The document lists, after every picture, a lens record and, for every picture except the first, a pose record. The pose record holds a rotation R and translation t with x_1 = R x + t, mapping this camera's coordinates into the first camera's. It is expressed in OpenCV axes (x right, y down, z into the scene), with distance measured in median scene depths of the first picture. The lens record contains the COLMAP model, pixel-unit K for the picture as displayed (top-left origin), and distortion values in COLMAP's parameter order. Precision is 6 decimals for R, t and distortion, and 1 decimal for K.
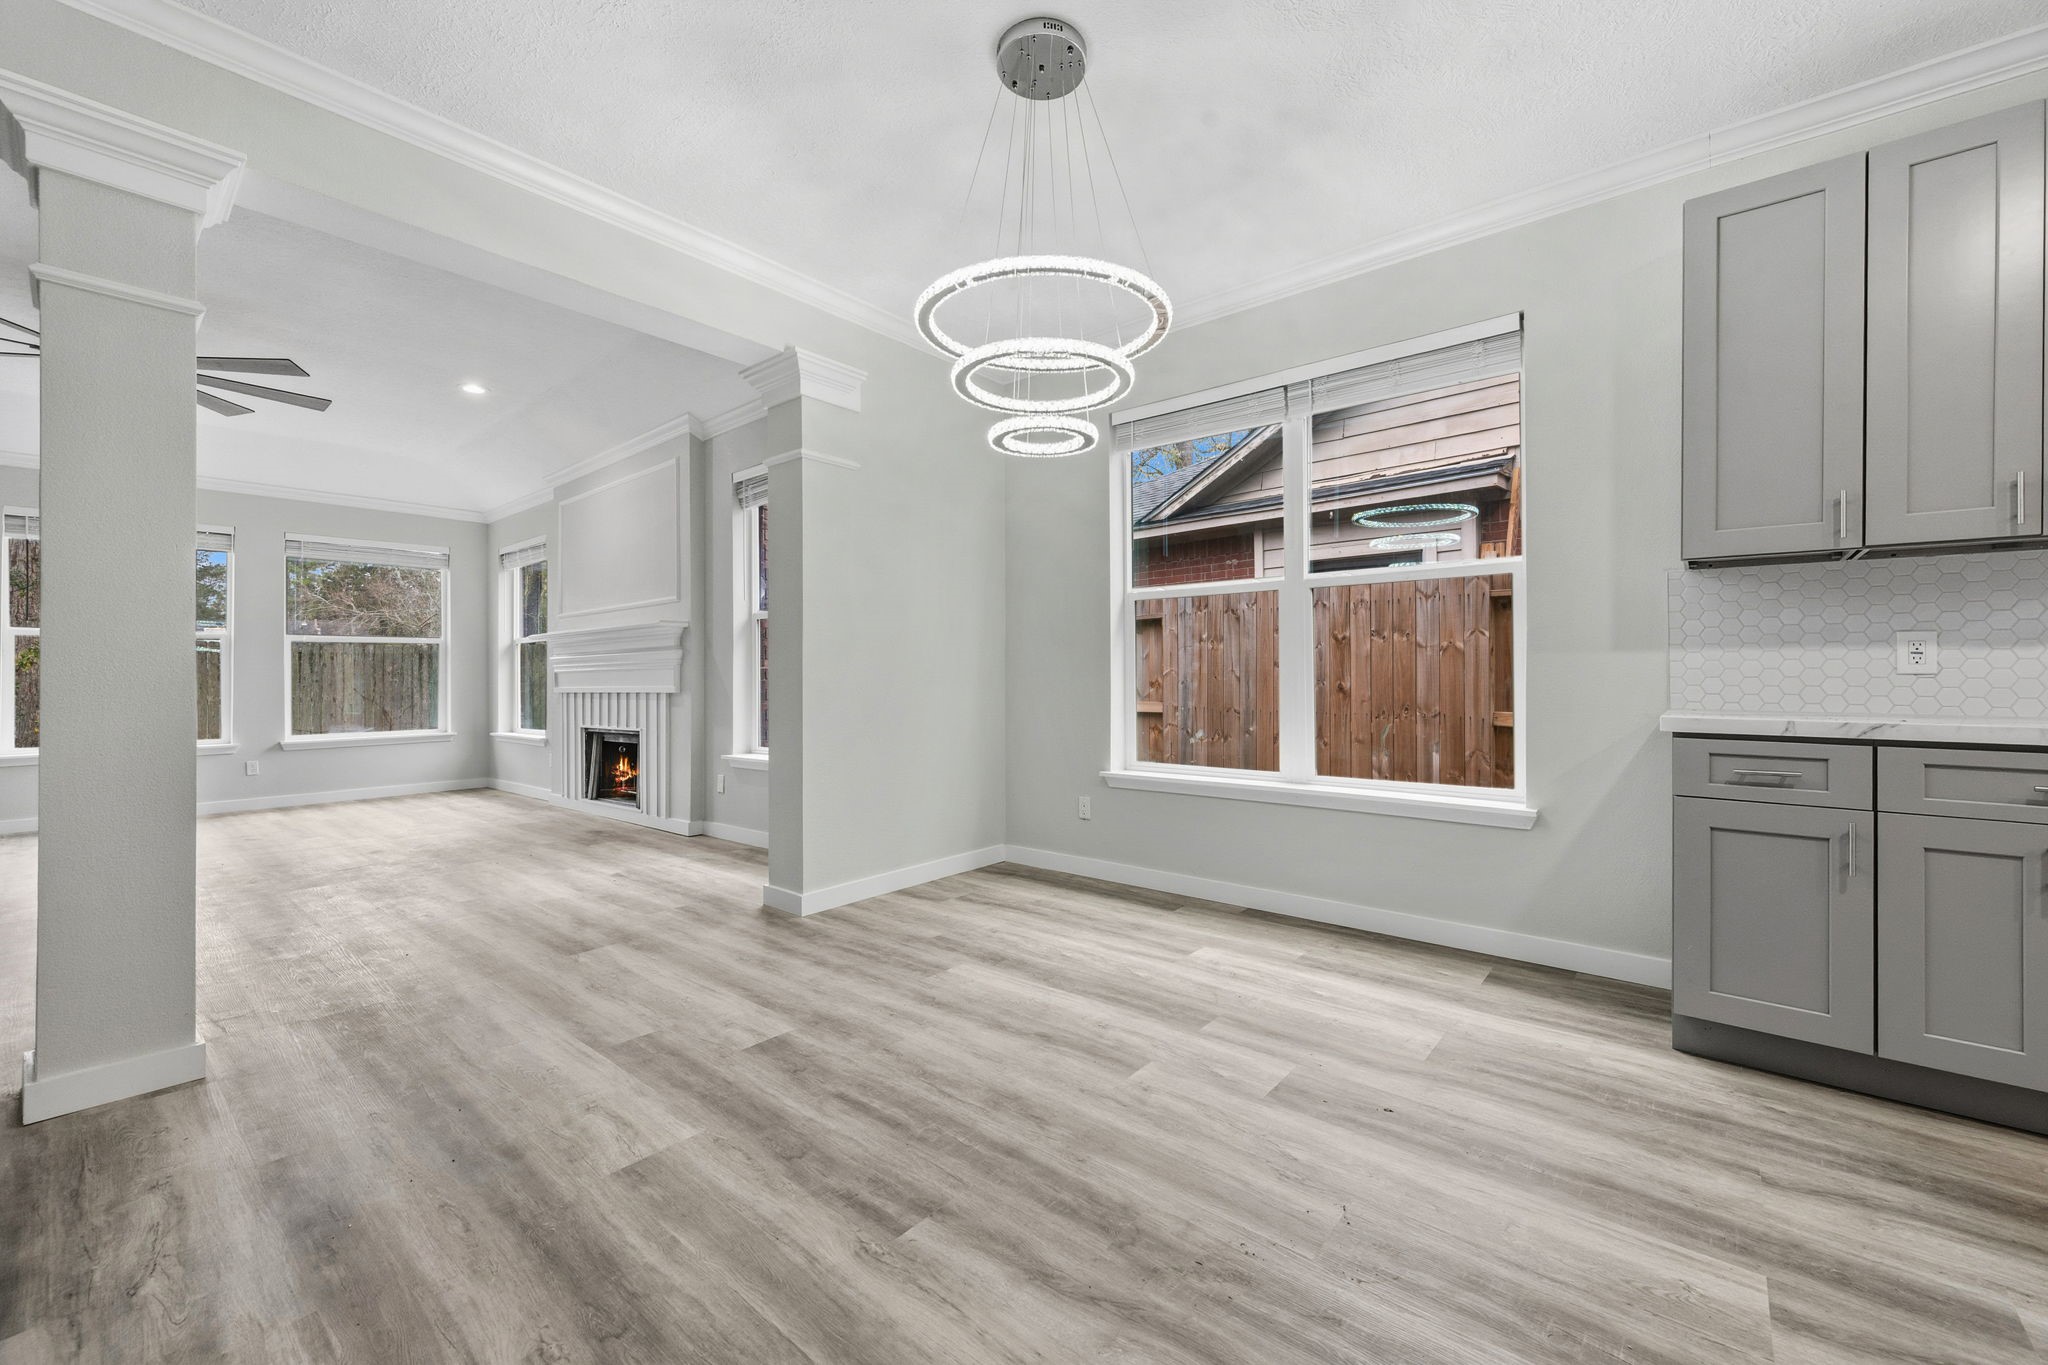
lens RADIAL K [[813.6, 0, 1026.2], [0, 813.6, 685.2], [0, 0, 1]] dist [-0.002985, 0.000346]
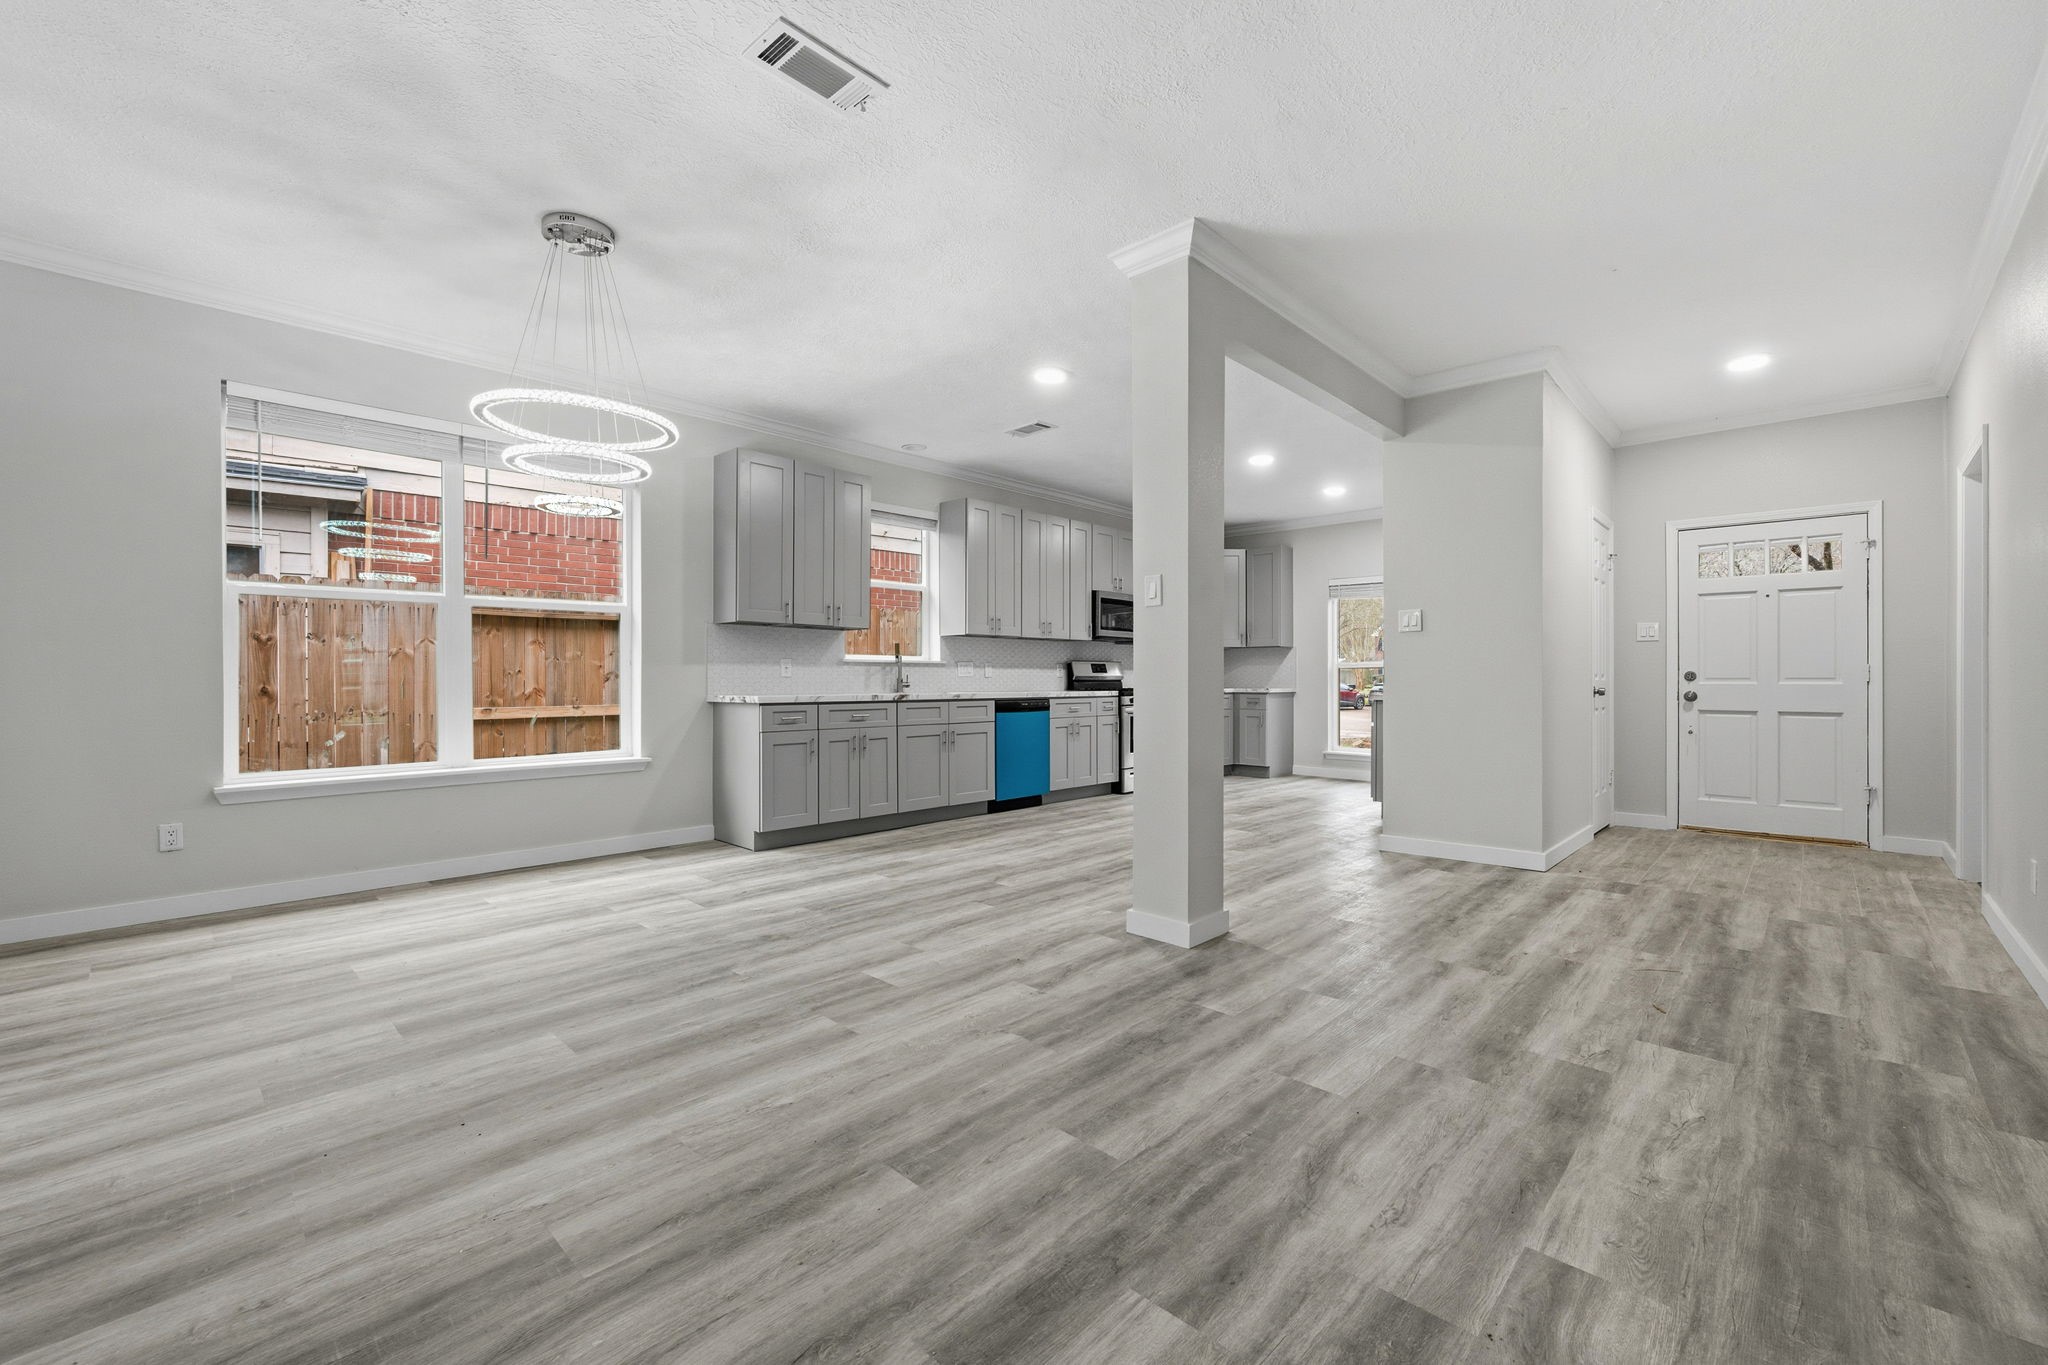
lens RADIAL K [[813.6, 0, 1033.4], [0, 813.6, 674.1], [0, 0, 1]] dist [-0.002985, 0.000346]
pose [[0.065510, 0.006294, 0.997832, -1.308001], [0.012364, 0.999898, -0.007119, 0.003048], [-0.997775, 0.012803, 0.065426, 0.123798]]
